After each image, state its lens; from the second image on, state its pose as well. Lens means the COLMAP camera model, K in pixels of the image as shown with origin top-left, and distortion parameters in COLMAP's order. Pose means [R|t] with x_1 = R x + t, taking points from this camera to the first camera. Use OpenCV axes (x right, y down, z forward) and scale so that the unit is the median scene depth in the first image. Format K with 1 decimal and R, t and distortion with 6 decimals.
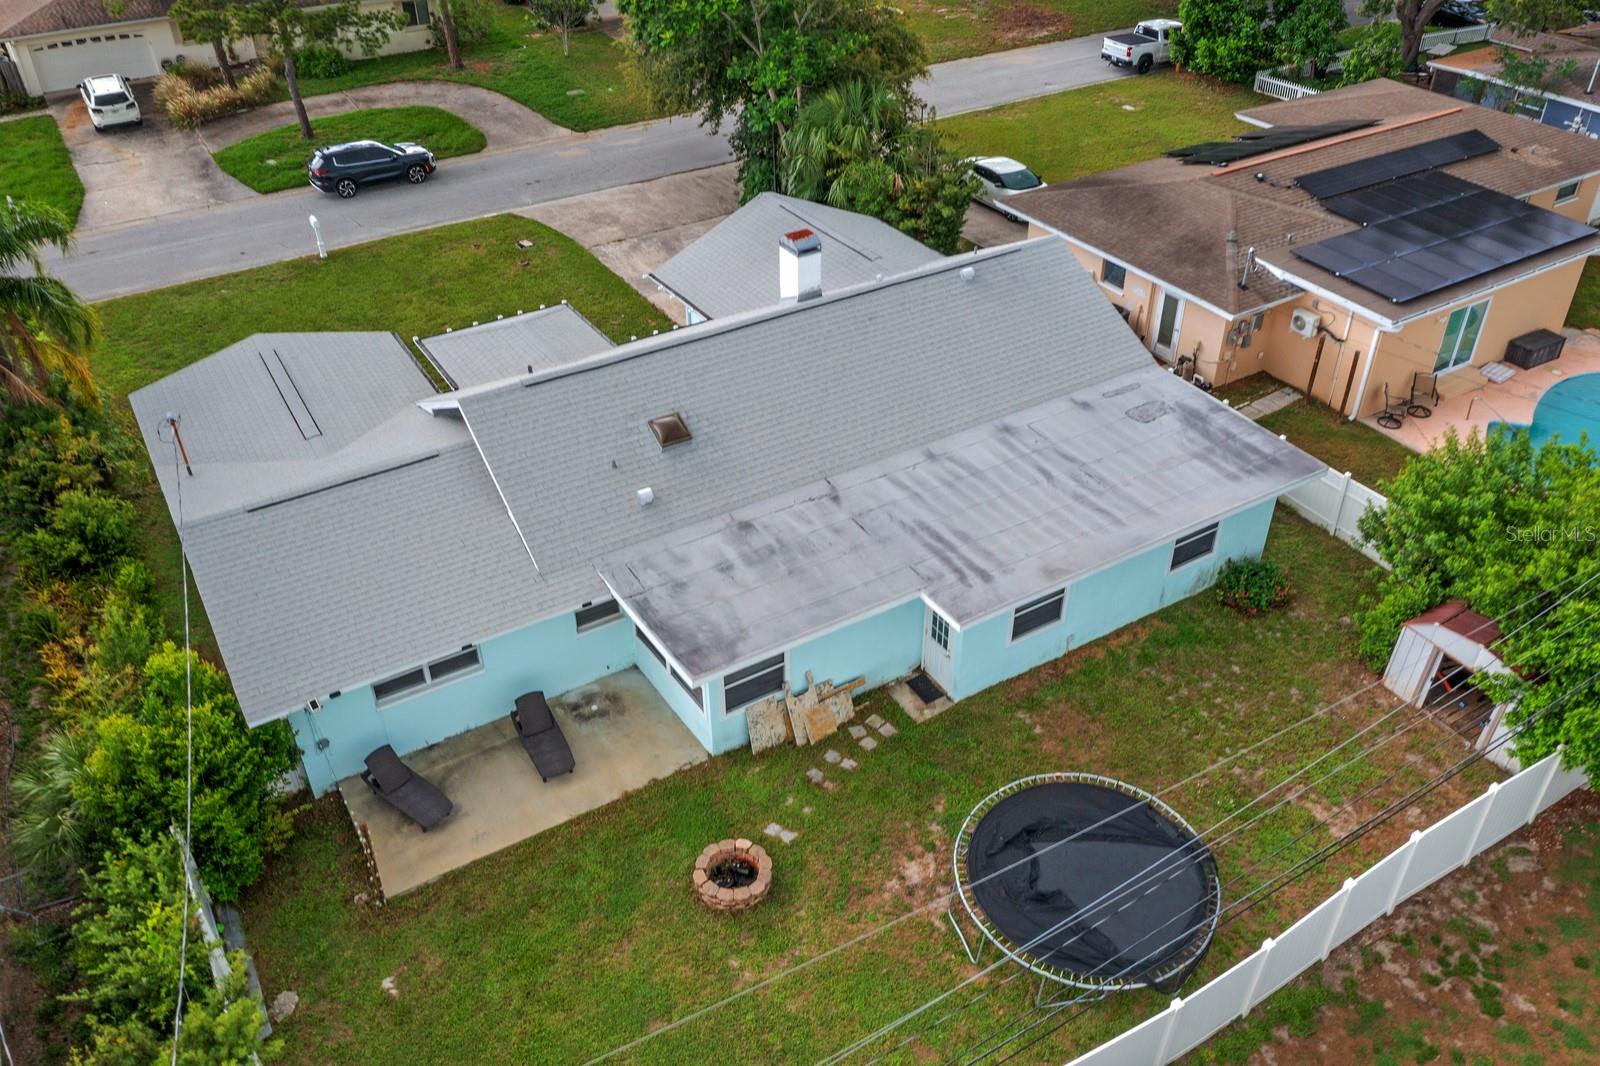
lens RADIAL K [[1246.8, 0, 800.0], [0, 1246.8, 533.0], [0, 0, 1]] dist [-0.011840, 0.003467]
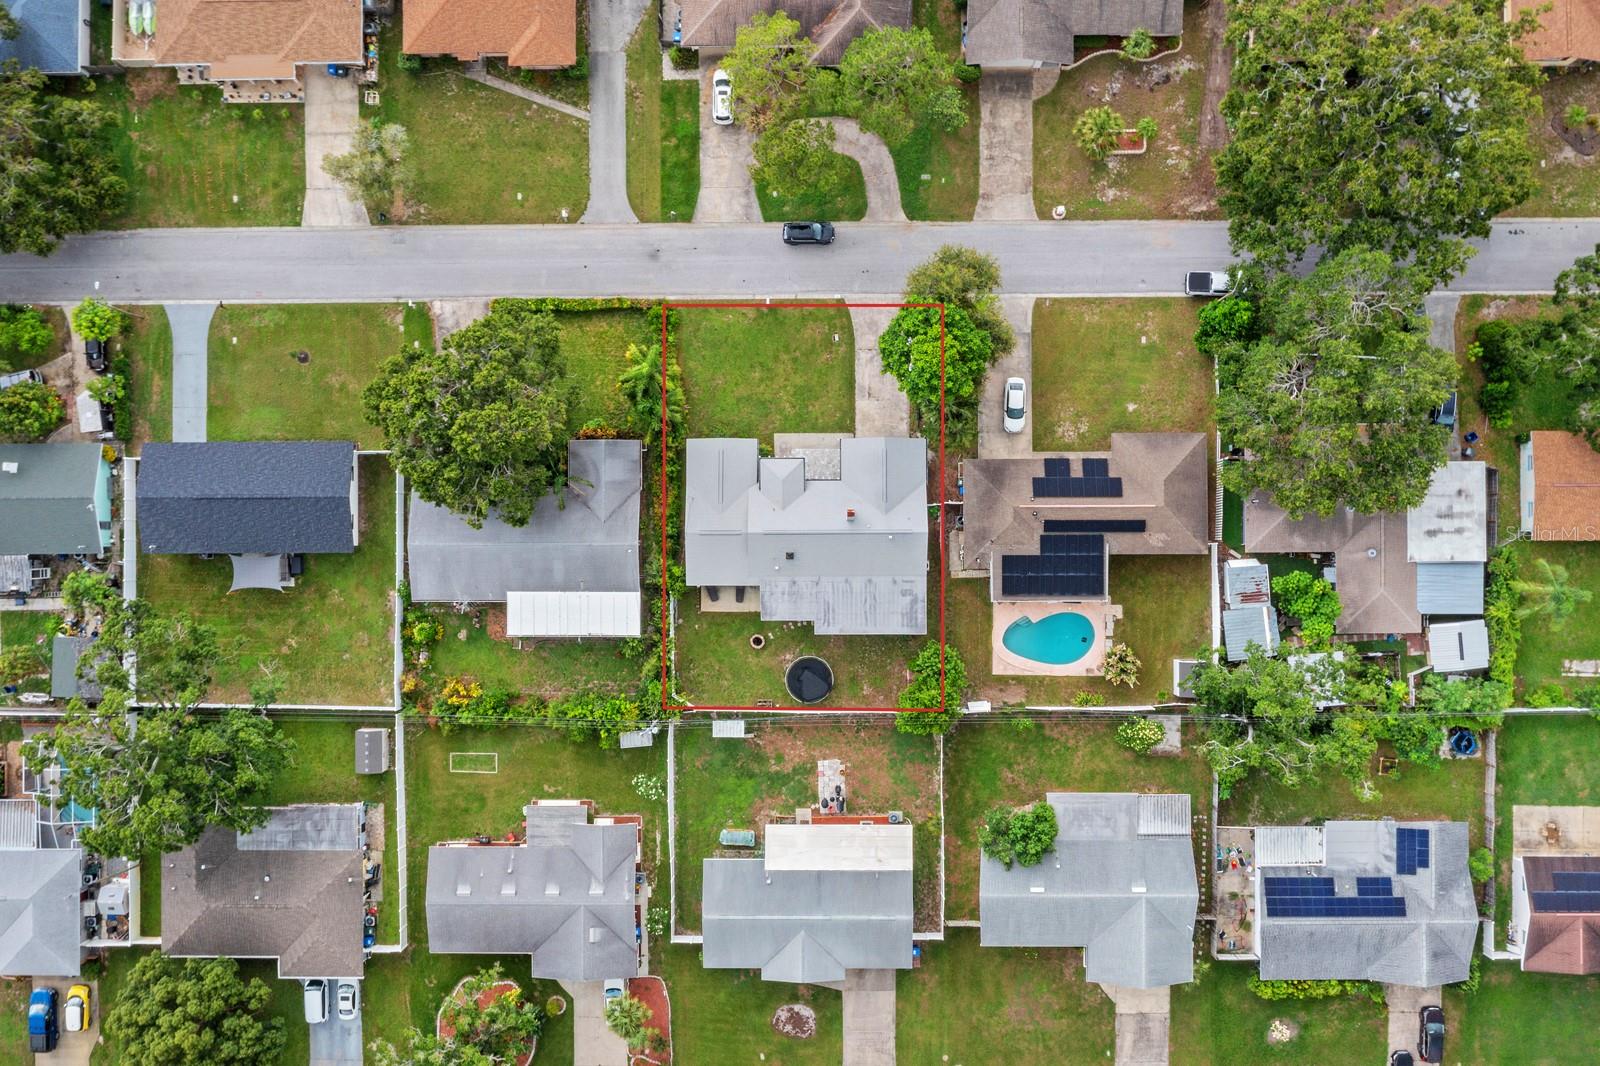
lens RADIAL K [[1242.0, 0, 800.0], [0, 1242.0, 533.0], [0, 0, 1]] dist [-0.000475, -0.006129]
pose [[0.851518, 0.523837, -0.022628, -0.016843], [-0.301363, 0.524281, 0.796435, -3.437485], [0.429065, -0.671360, 0.604300, -1.475327]]
